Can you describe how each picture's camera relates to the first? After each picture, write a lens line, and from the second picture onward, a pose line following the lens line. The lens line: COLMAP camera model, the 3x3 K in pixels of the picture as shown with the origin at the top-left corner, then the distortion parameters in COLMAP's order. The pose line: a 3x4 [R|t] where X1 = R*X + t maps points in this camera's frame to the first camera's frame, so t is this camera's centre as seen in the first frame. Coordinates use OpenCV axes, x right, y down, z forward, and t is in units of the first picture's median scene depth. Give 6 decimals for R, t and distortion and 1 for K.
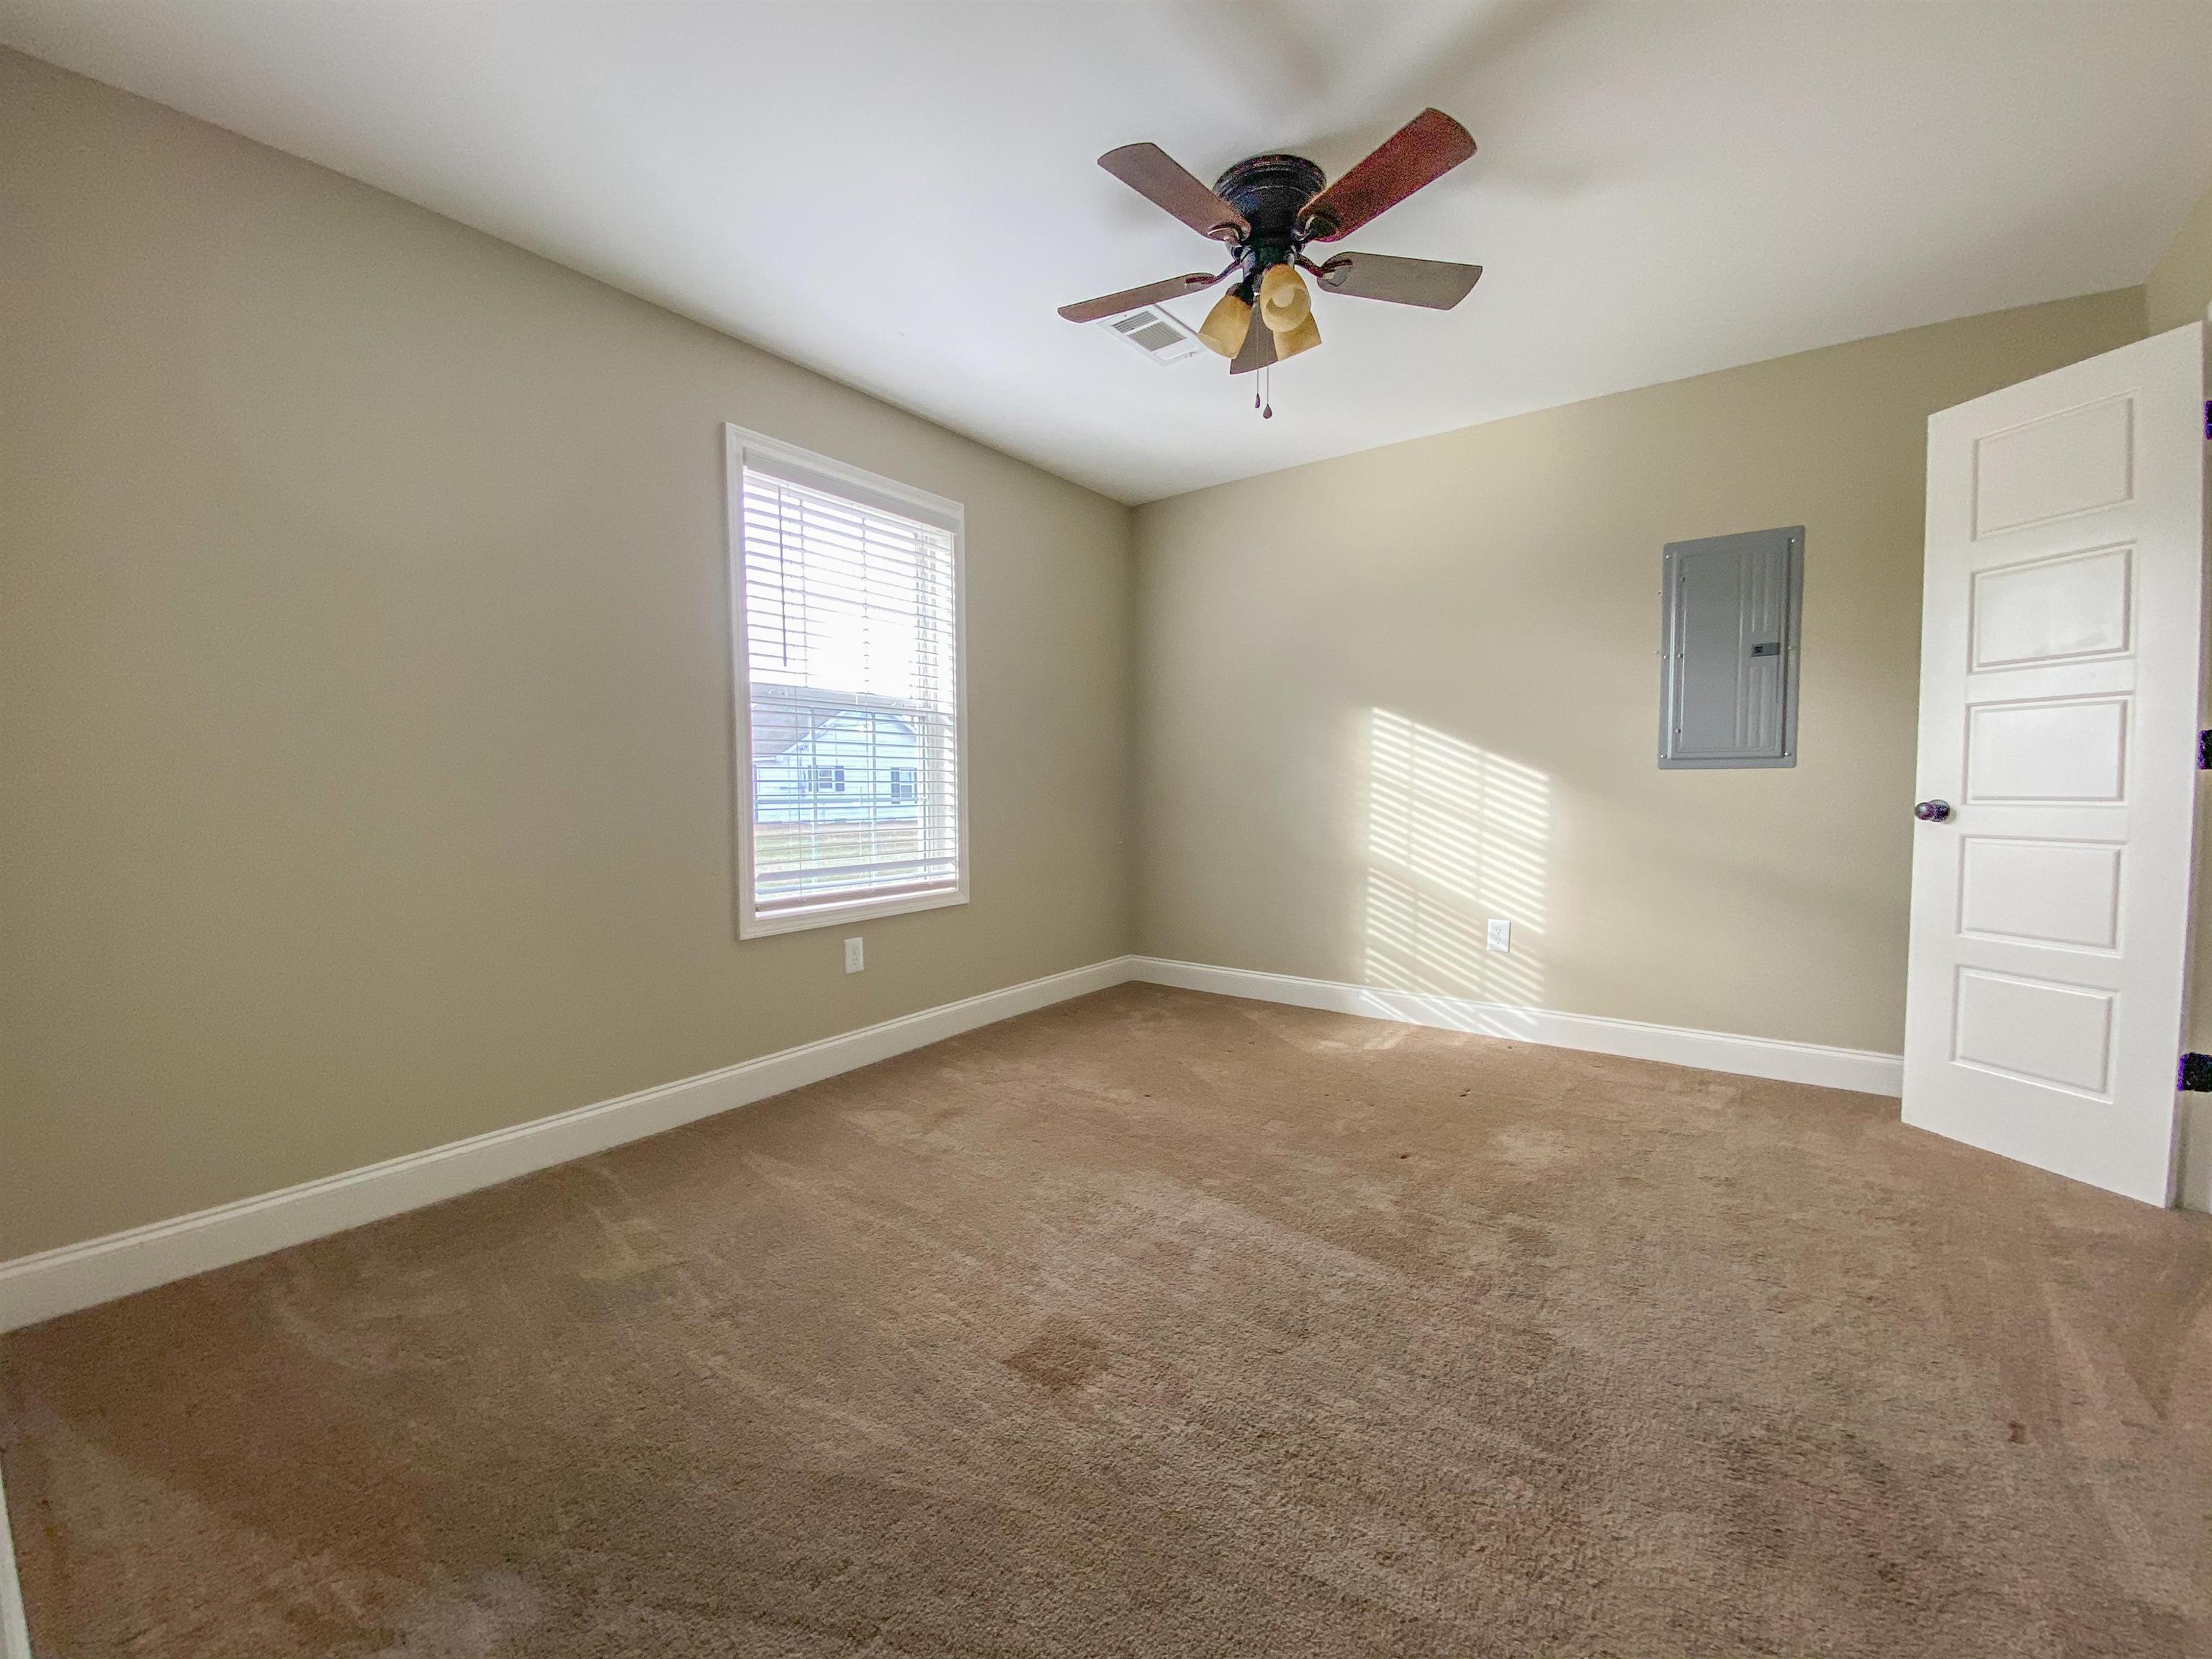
lens RADIAL K [[890.3, 0, 1103.1], [0, 890.3, 826.0], [0, 0, 1]] dist [0.000229, -0.000253]
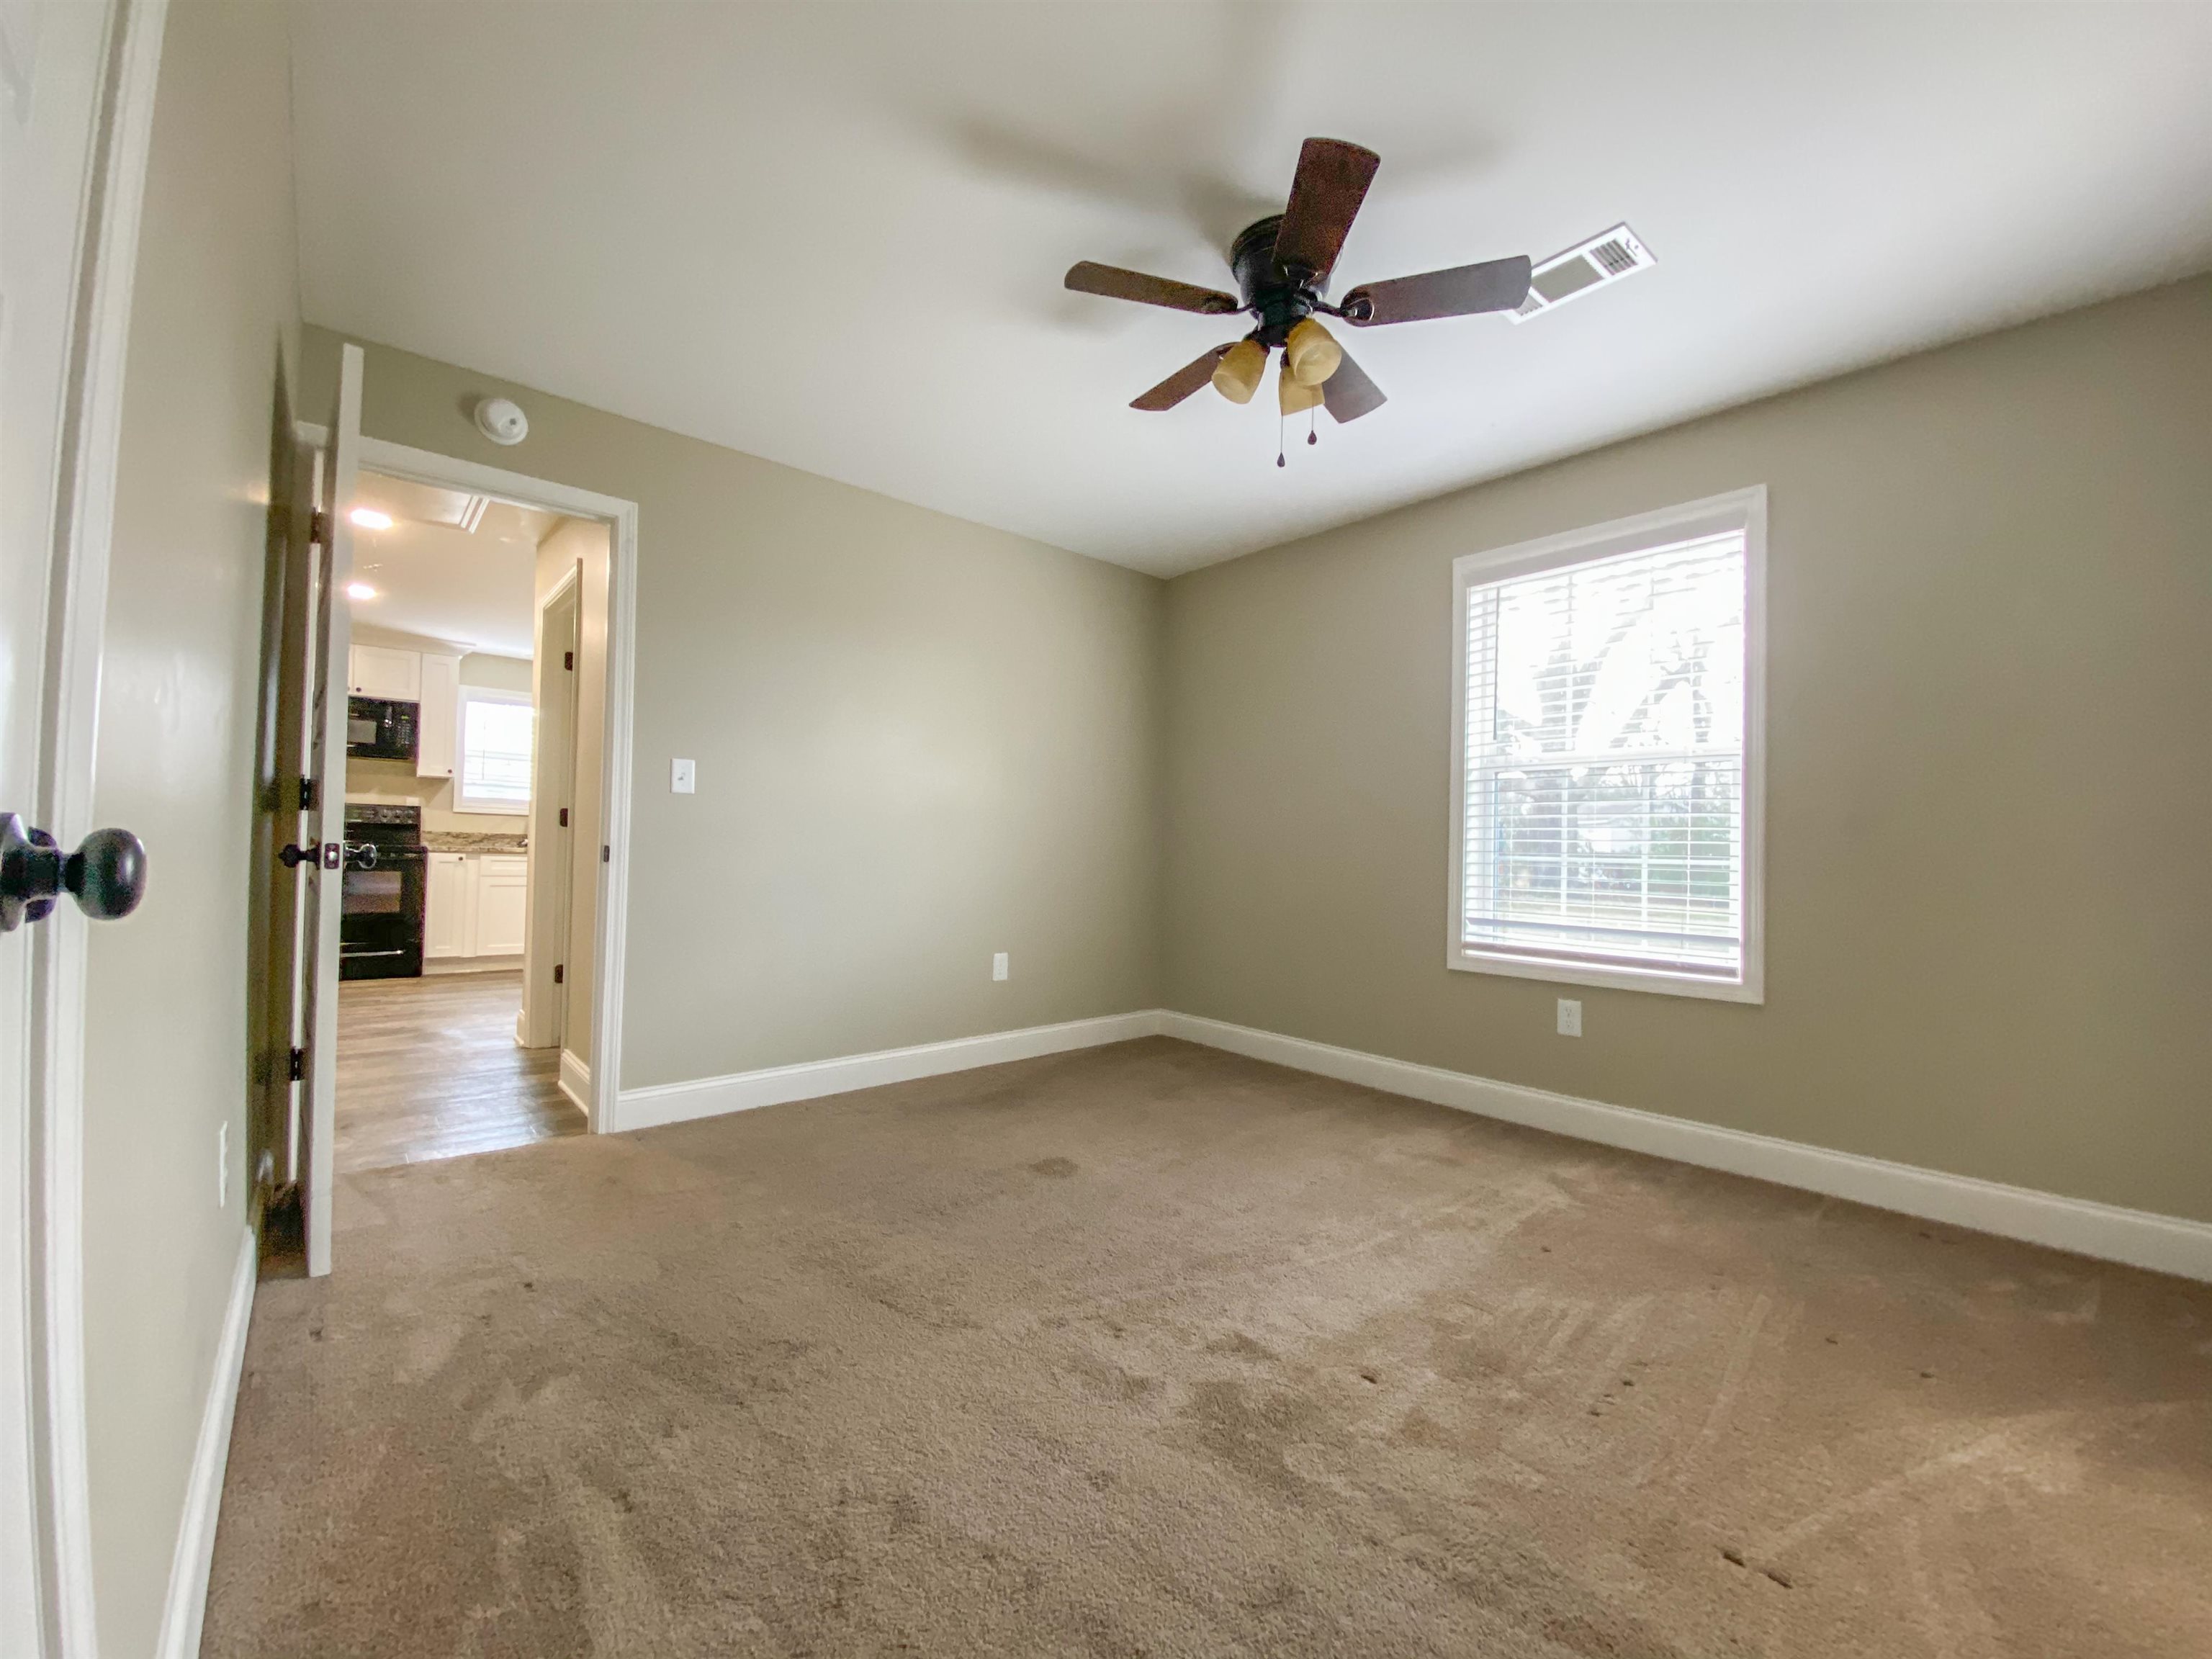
lens RADIAL K [[890.3, 0, 1103.1], [0, 890.3, 826.0], [0, 0, 1]] dist [0.000229, -0.000253]
pose [[-0.186889, -0.032502, -0.981843, 0.762212], [-0.078326, 0.996764, -0.018087, -0.005883], [0.979254, 0.073524, -0.188830, 0.658223]]
